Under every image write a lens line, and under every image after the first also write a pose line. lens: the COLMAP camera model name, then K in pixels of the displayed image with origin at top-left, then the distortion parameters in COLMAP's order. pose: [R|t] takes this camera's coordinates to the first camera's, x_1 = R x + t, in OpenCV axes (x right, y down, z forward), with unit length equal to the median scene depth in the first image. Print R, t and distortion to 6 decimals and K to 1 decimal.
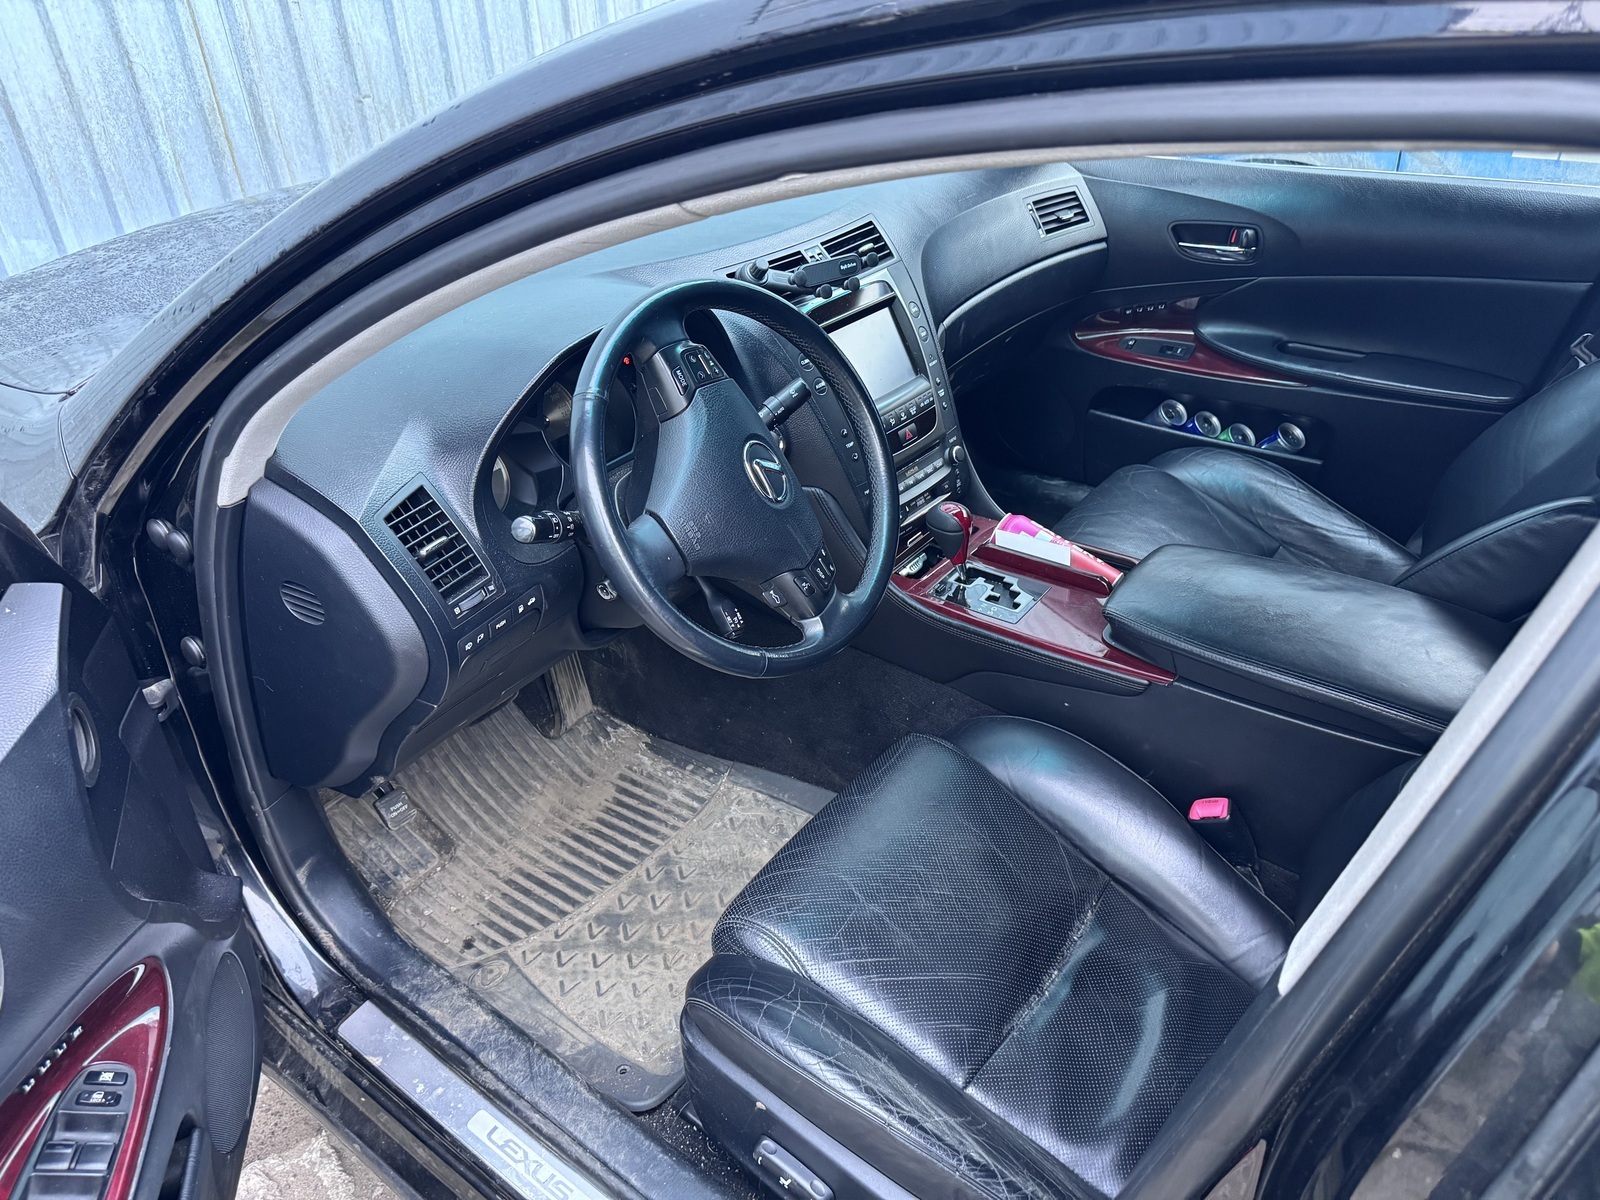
lens RADIAL K [[1117.8, 0, 799.8], [0, 1117.8, 600.2], [0, 0, 1]] dist [0.002919, -0.003768]
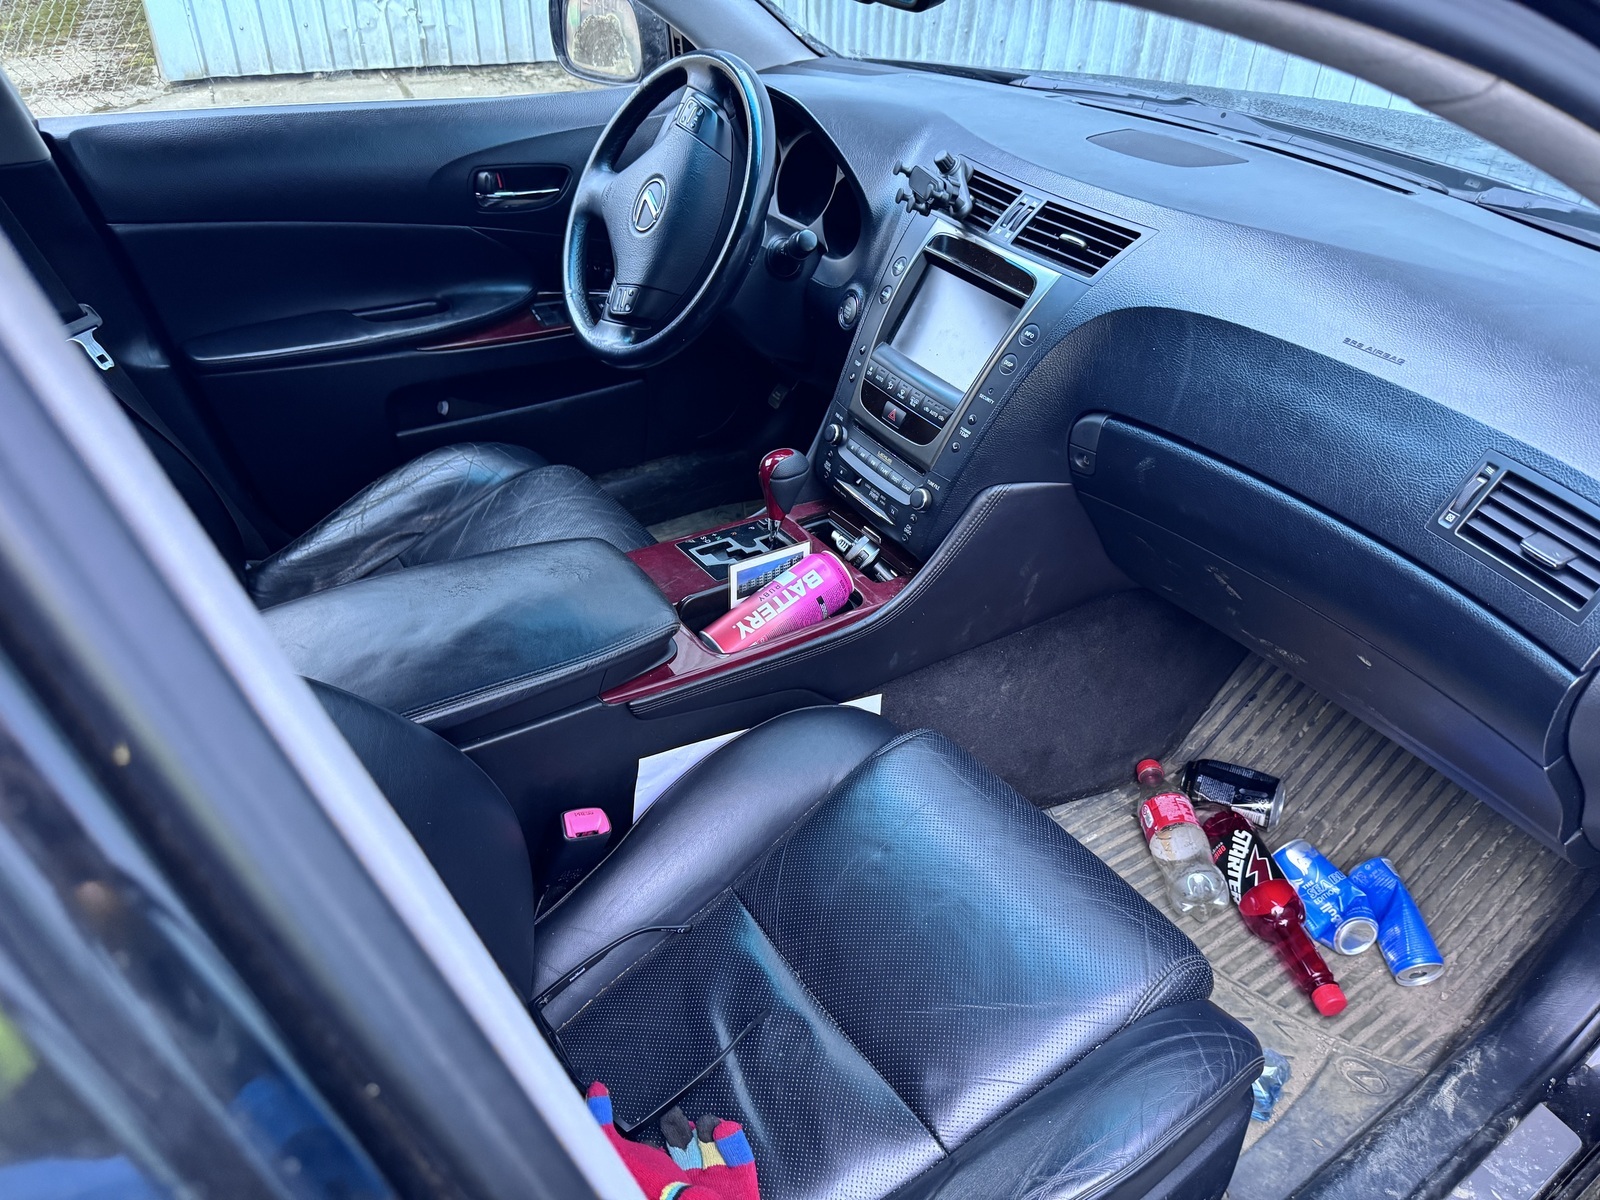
lens RADIAL K [[1117.8, 0, 799.4], [0, 1117.8, 600.3], [0, 0, 1]] dist [0.002919, -0.003768]
pose [[-0.295158, 0.576693, -0.761779, 0.816894], [-0.550085, 0.549333, 0.628999, -0.546578], [0.781209, 0.604697, 0.155090, 0.870266]]
